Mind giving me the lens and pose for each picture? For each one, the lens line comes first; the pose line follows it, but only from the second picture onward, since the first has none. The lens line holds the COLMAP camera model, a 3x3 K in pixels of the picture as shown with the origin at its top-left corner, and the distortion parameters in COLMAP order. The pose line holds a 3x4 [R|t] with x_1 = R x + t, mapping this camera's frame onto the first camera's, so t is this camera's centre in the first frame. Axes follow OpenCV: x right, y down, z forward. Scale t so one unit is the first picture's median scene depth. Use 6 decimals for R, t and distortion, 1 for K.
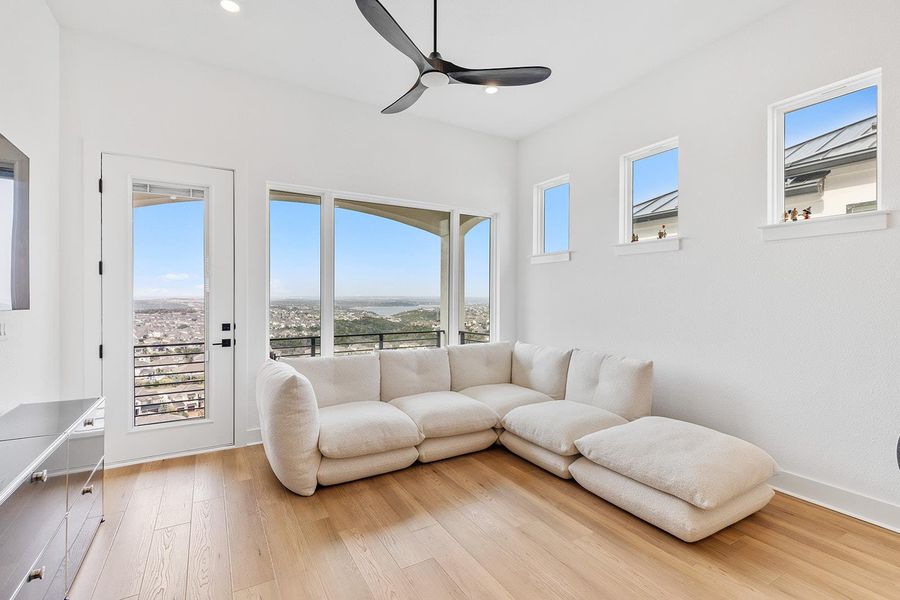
lens RADIAL K [[408.0, 0, 444.1], [0, 408.0, 298.4], [0, 0, 1]] dist [0.005951, -0.002929]
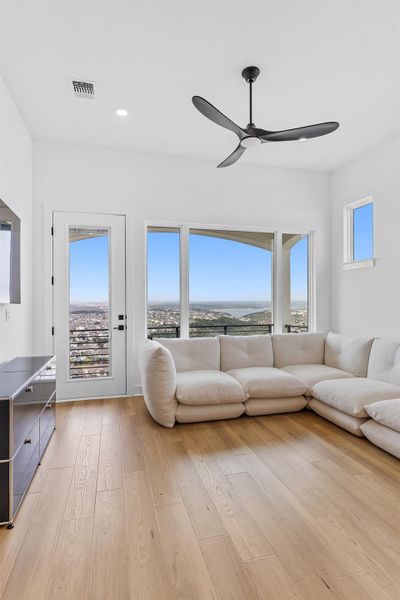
lens RADIAL K [[324.5, 0, 194.6], [0, 324.5, 300.9], [0, 0, 1]] dist [0.003922, -0.008102]
pose [[0.962114, -0.006721, -0.272564, 0.066314], [0.005123, 0.999965, -0.006575, 0.017523], [0.272599, 0.004930, 0.962115, -0.099555]]
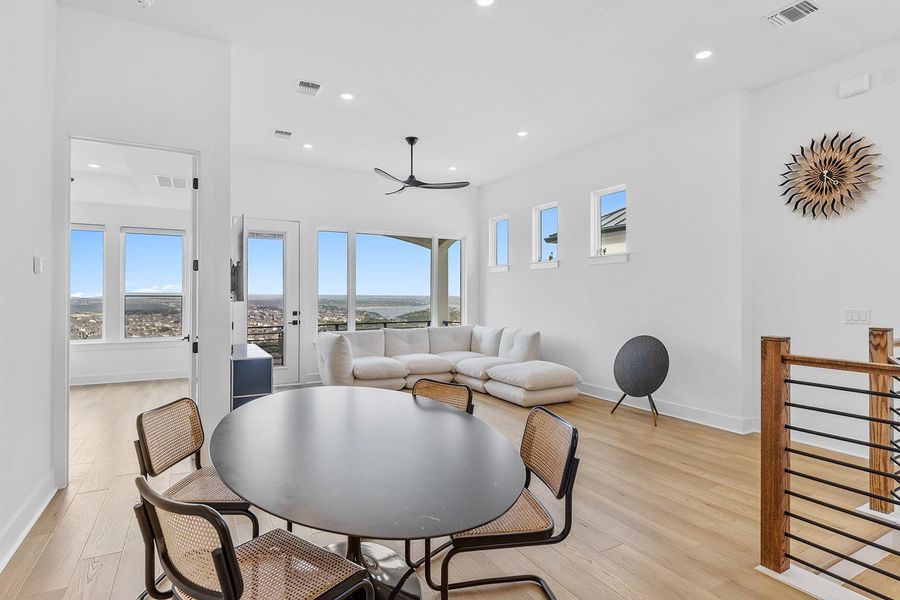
lens RADIAL K [[486.8, 0, 436.8], [0, 486.8, 296.5], [0, 0, 1]] dist [0.003922, -0.008102]
pose [[0.998871, -0.001878, -0.047470, 0.152558], [0.001790, 0.999997, -0.001895, 0.005256], [0.047473, 0.001808, 0.998871, -0.993672]]
